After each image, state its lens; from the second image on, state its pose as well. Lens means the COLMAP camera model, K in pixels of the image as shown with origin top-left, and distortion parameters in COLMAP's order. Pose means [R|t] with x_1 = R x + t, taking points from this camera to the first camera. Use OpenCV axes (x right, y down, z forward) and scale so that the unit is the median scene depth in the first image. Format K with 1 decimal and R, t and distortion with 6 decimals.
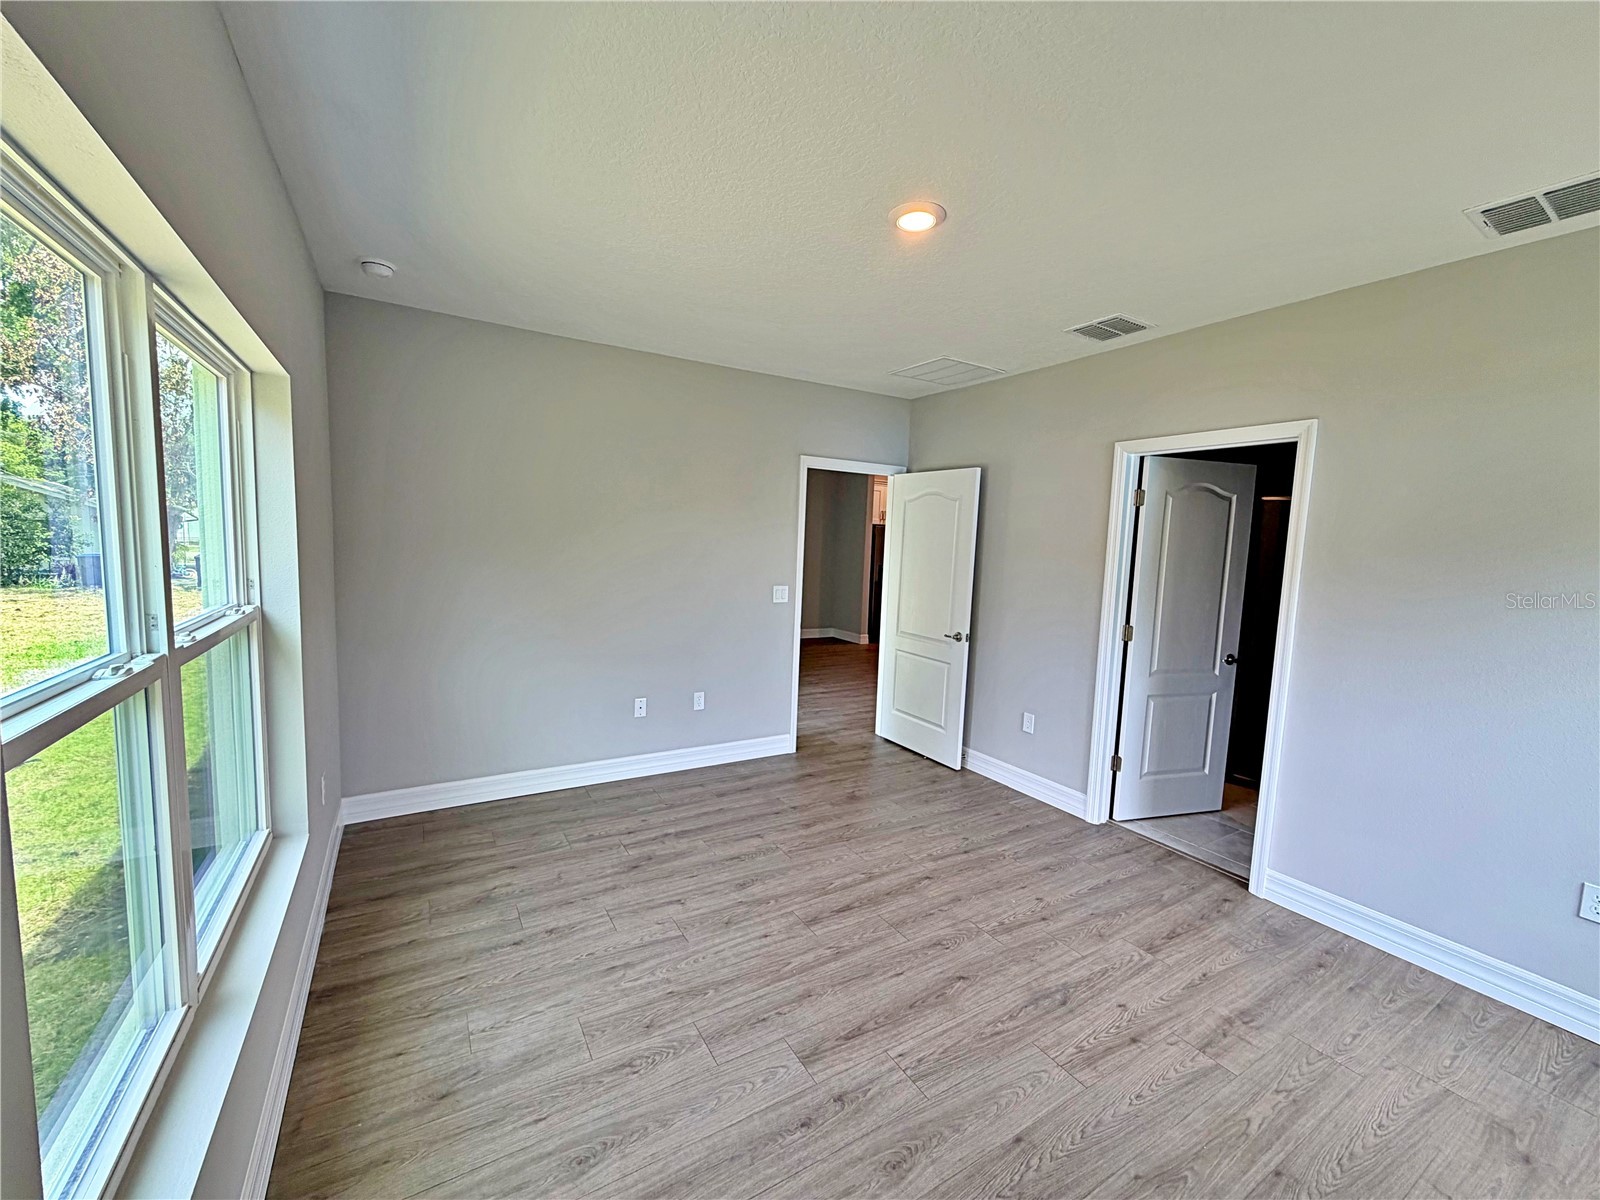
lens RADIAL K [[639.8, 0, 795.6], [0, 639.8, 599.7], [0, 0, 1]] dist [-0.002844, -0.000034]
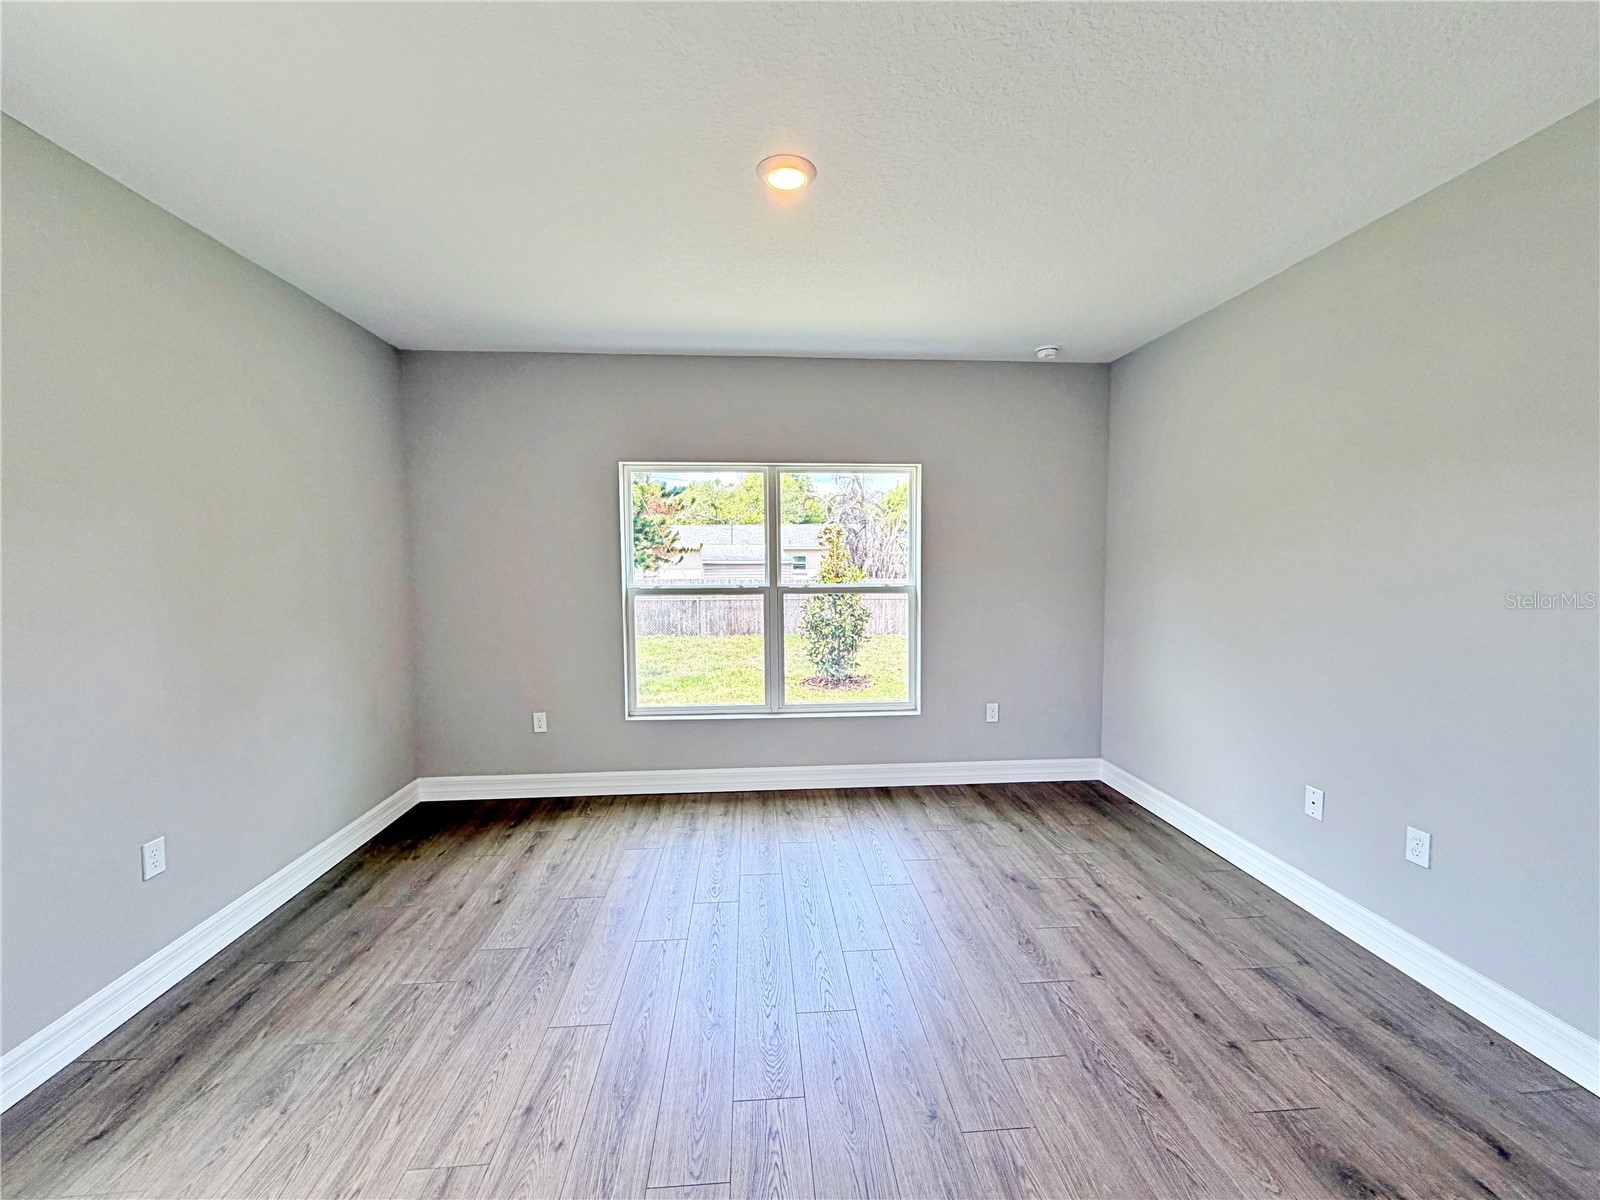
lens RADIAL K [[639.8, 0, 802.8], [0, 639.8, 601.3], [0, 0, 1]] dist [-0.002844, -0.000034]
pose [[-0.444376, 0.027935, -0.895405, 0.640490], [-0.093351, 0.992628, 0.077296, -0.037900], [0.890963, 0.117935, -0.438492, 0.936777]]
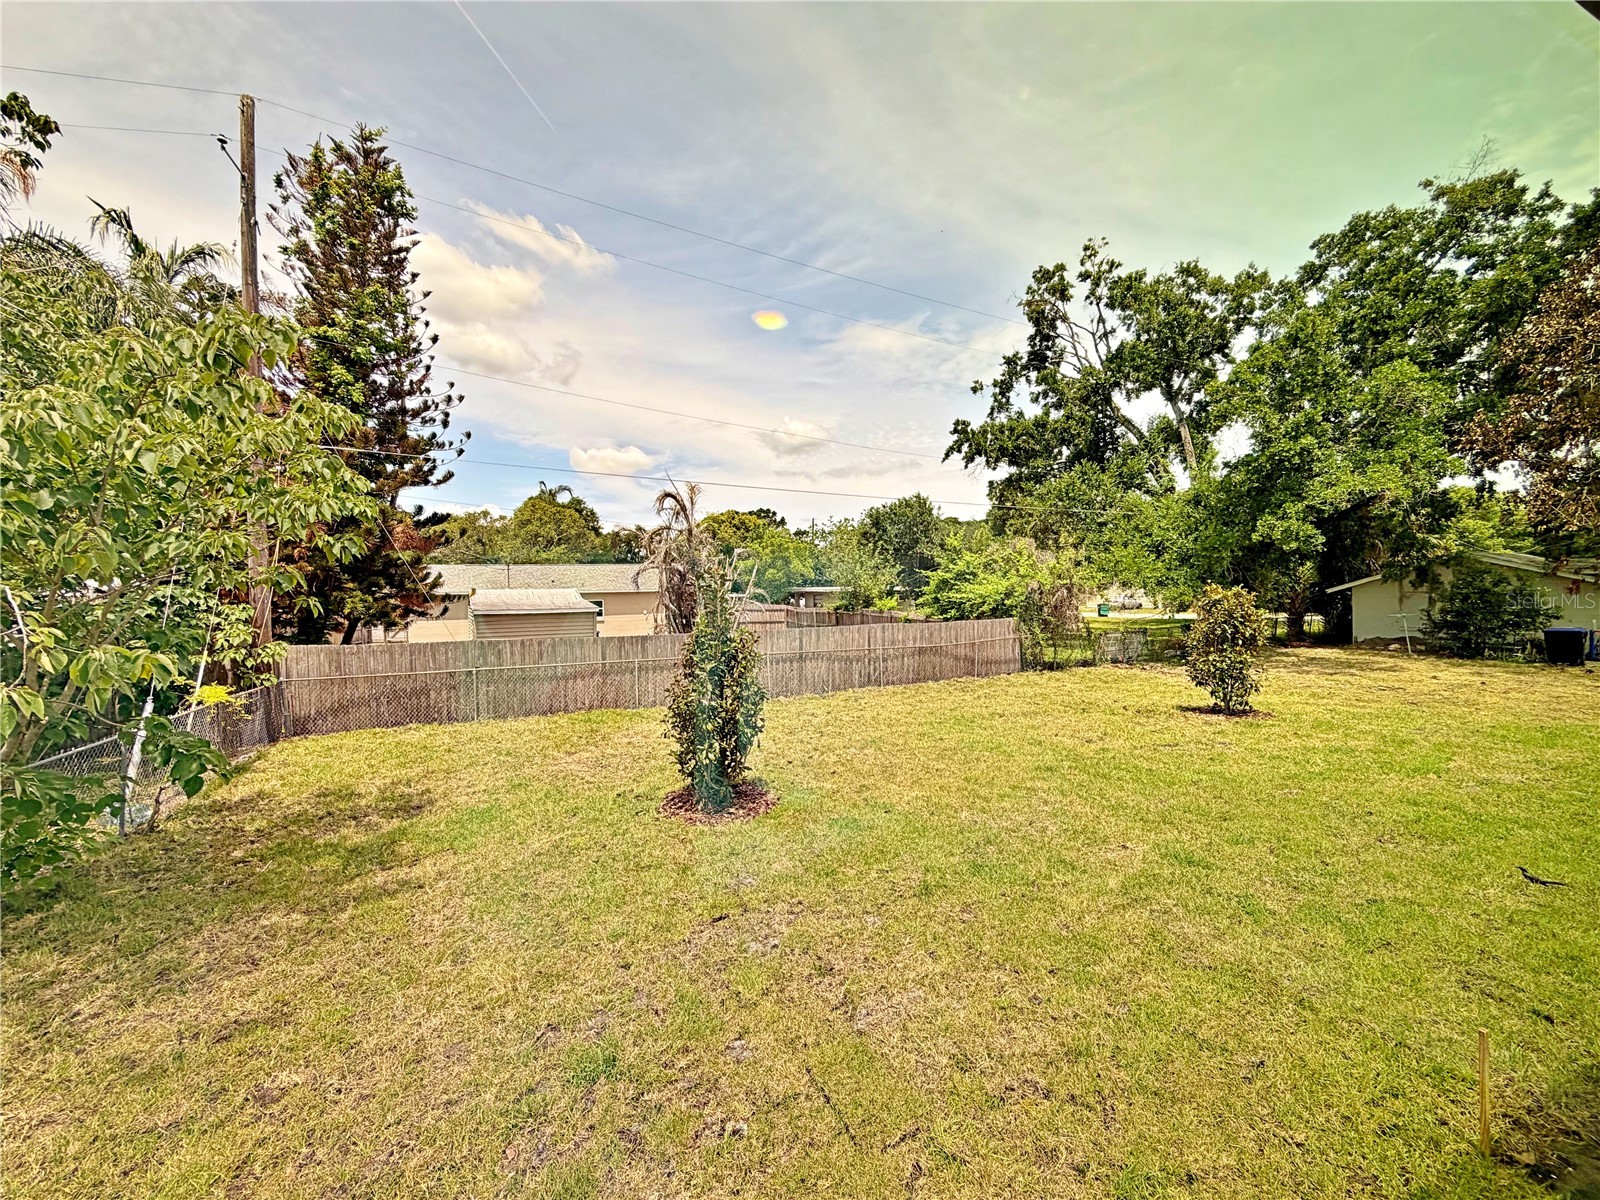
lens RADIAL K [[639.8, 0, 799.5], [0, 639.8, 604.4], [0, 0, 1]] dist [-0.002844, -0.000034]
pose [[-0.128429, -0.018430, -0.991547, -0.259374], [-0.078611, 0.996870, -0.008347, -0.062590], [0.988598, 0.076874, -0.129476, 0.159001]]
